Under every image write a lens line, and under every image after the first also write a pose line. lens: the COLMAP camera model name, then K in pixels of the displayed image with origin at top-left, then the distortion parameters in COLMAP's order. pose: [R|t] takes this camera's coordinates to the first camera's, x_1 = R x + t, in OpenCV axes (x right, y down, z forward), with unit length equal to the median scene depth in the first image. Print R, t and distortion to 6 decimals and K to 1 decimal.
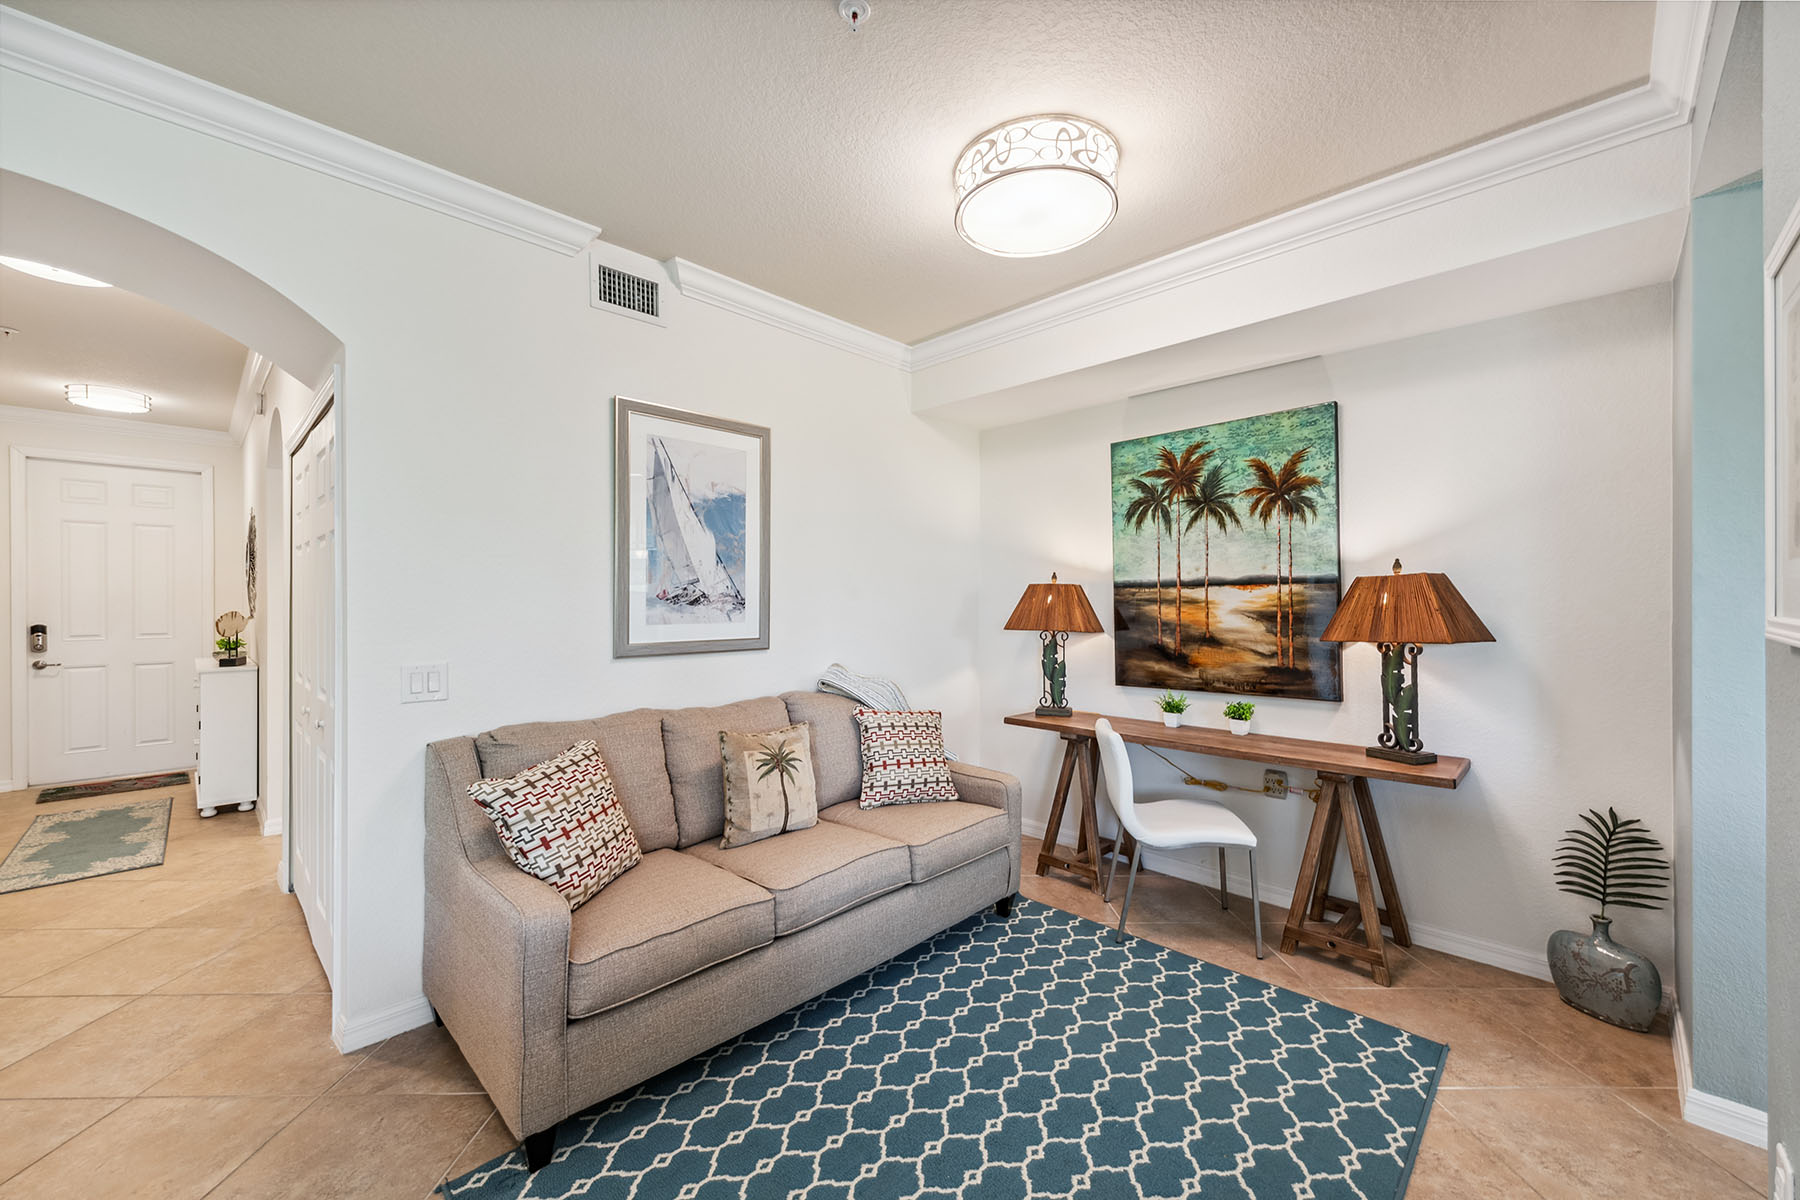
lens RADIAL K [[705.7, 0, 900.0], [0, 705.7, 600.0], [0, 0, 1]] dist [0.016835, -0.008080]
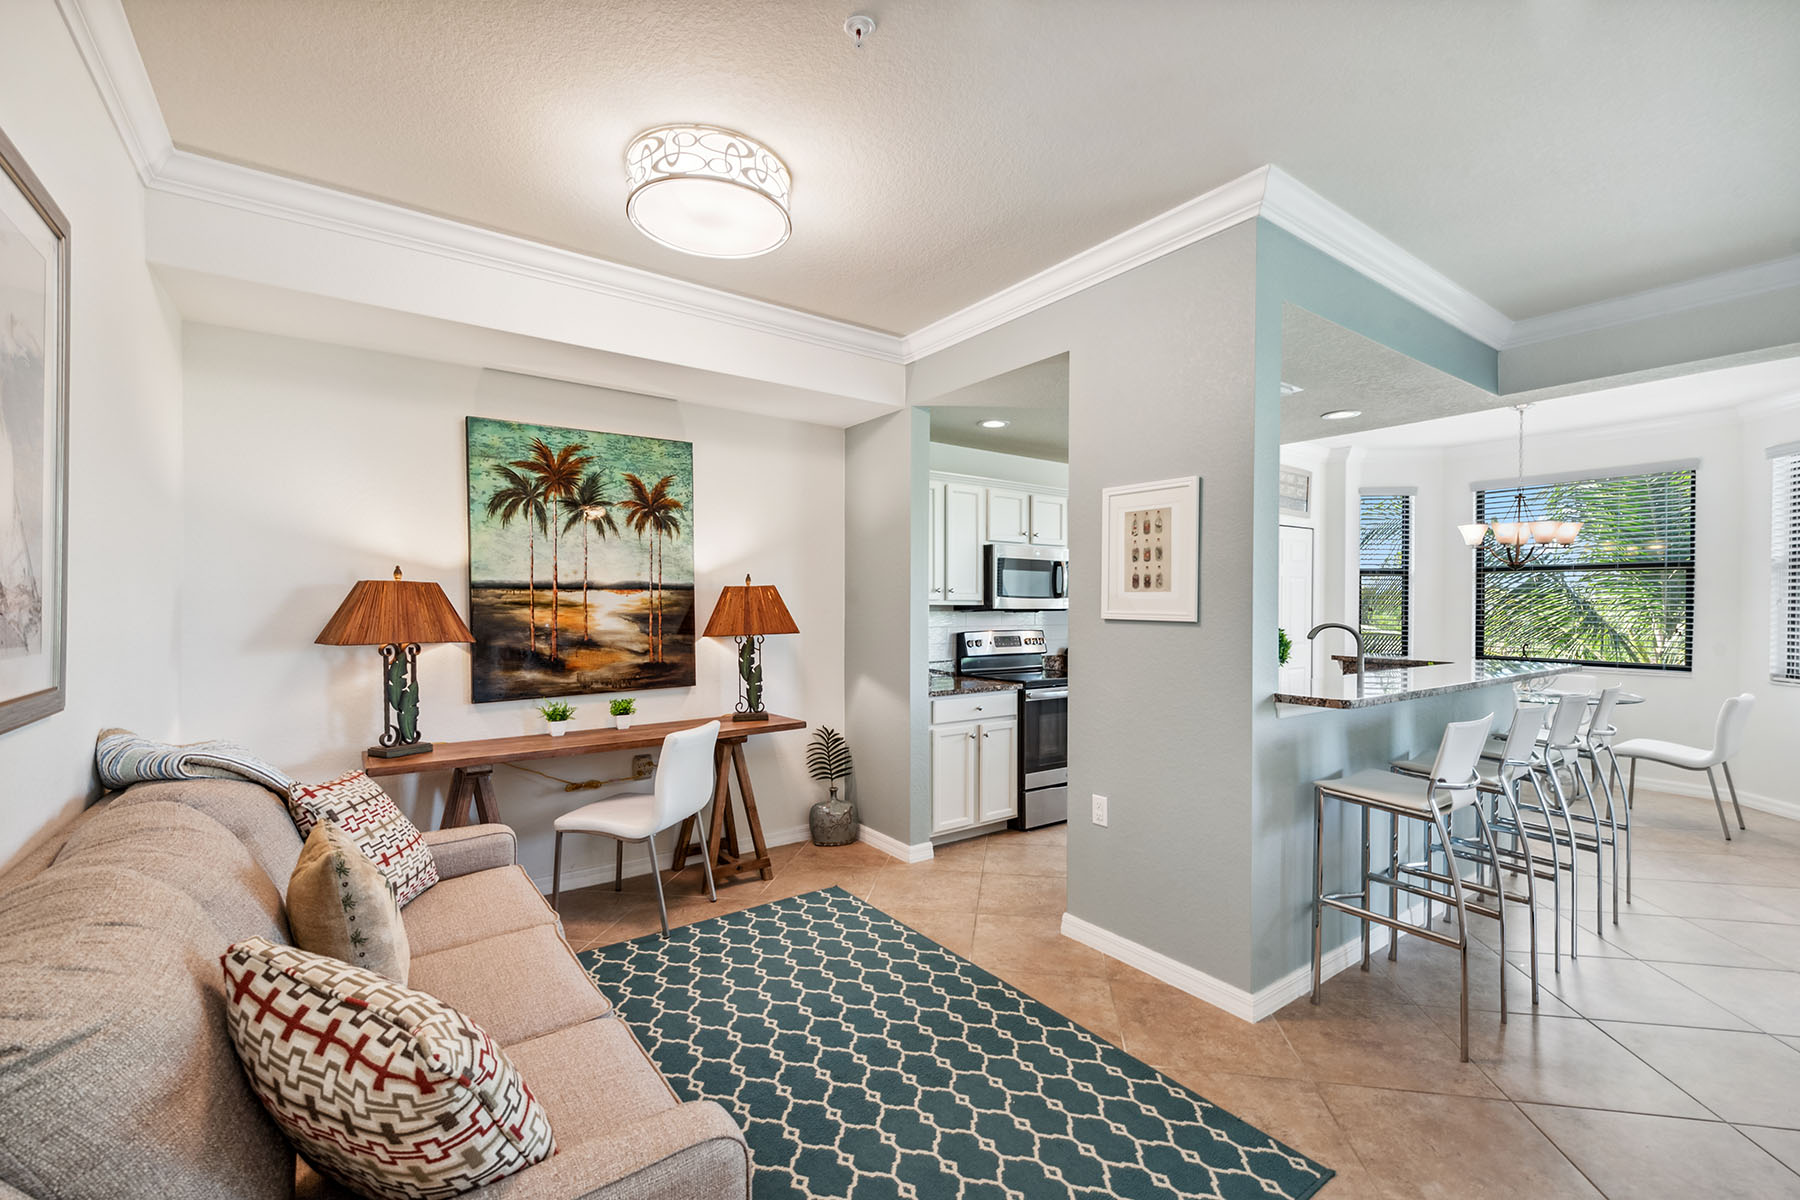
lens RADIAL K [[762.8, 0, 905.0], [0, 762.8, 608.0], [0, 0, 1]] dist [0.012091, -0.000010]
pose [[0.153324, -0.002892, 0.988172, -0.571219], [-0.002349, 0.999992, 0.003291, 0.001911], [-0.988173, -0.002826, 0.153316, 0.381592]]
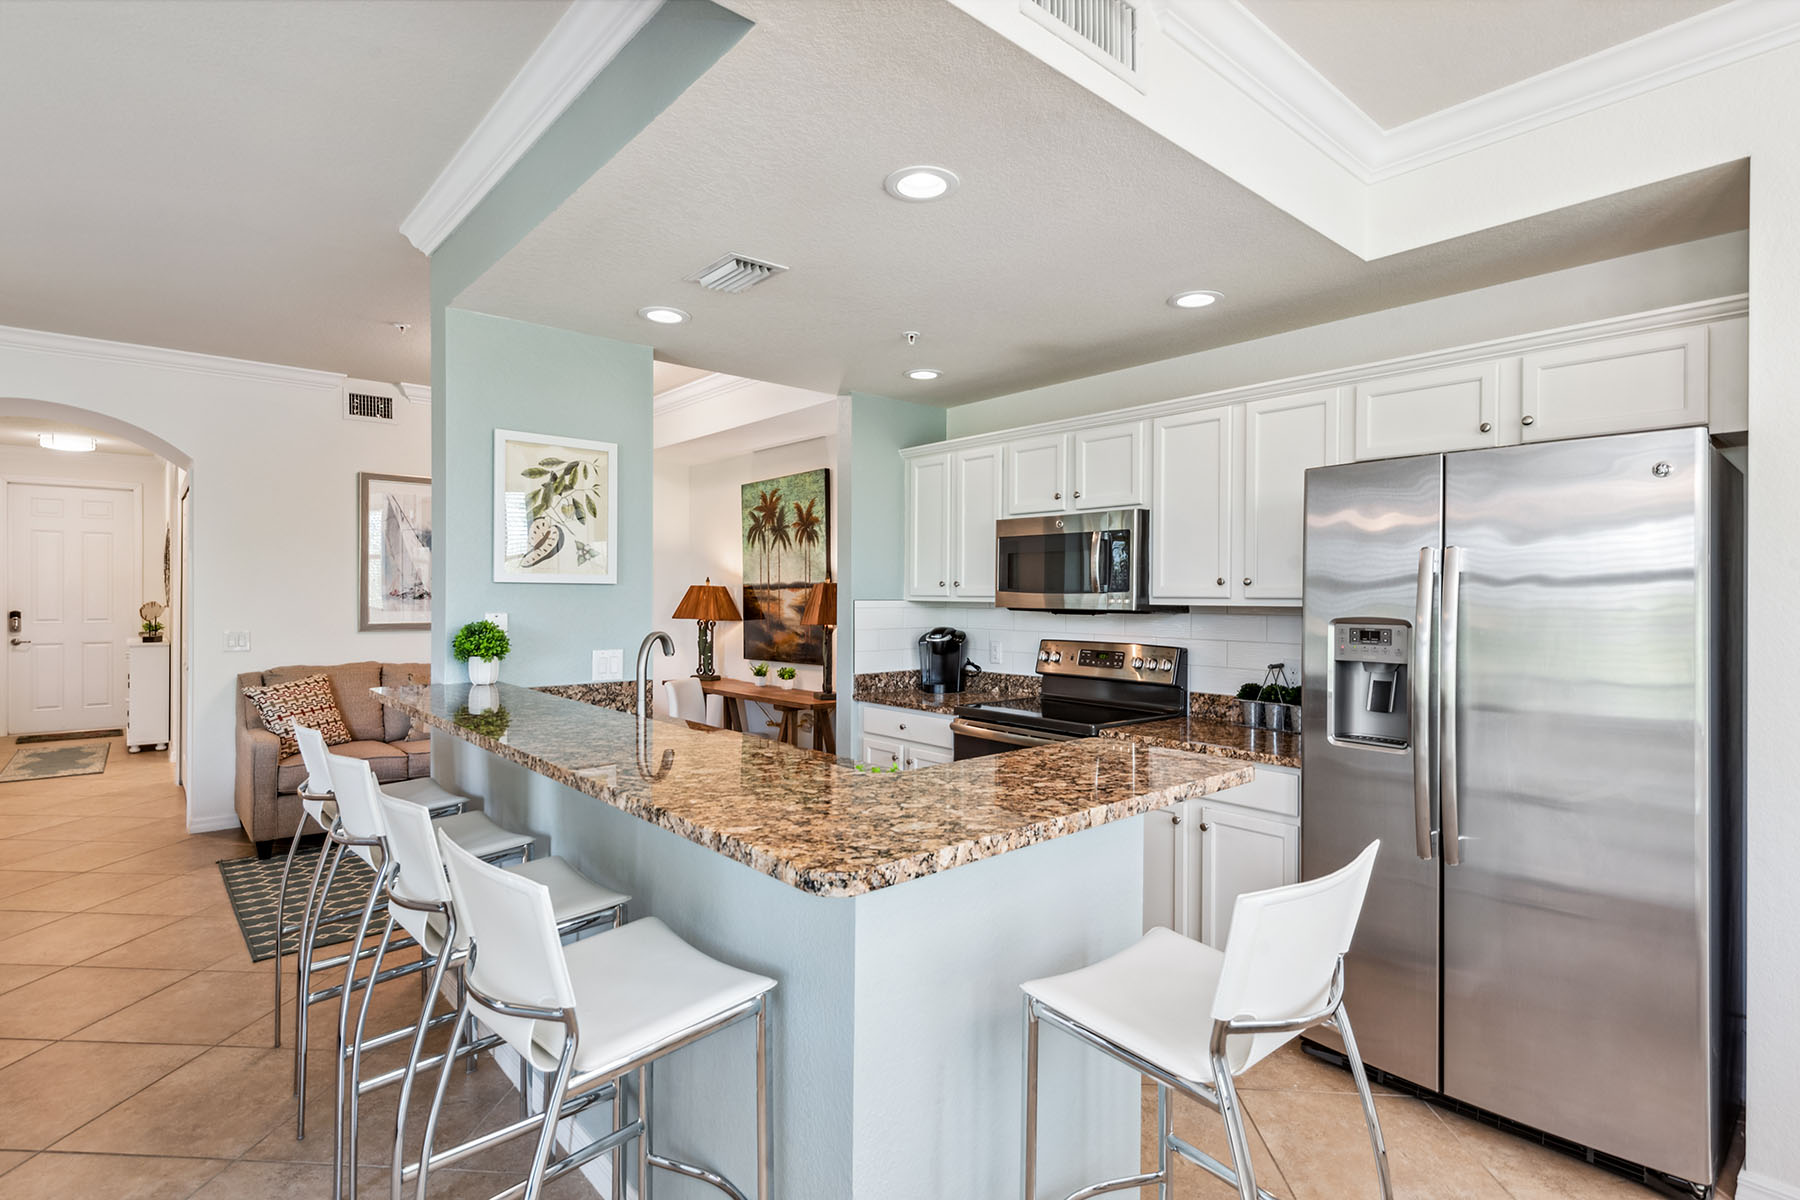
lens RADIAL K [[886.6, 0, 894.0], [0, 886.6, 597.0], [0, 0, 1]] dist [0.040233, -0.024249]
pose [[0.996415, 0.006581, -0.084343, 0.818370], [-0.006290, 0.999973, 0.003718, -0.010387], [0.084365, -0.003174, 0.996430, -0.784924]]
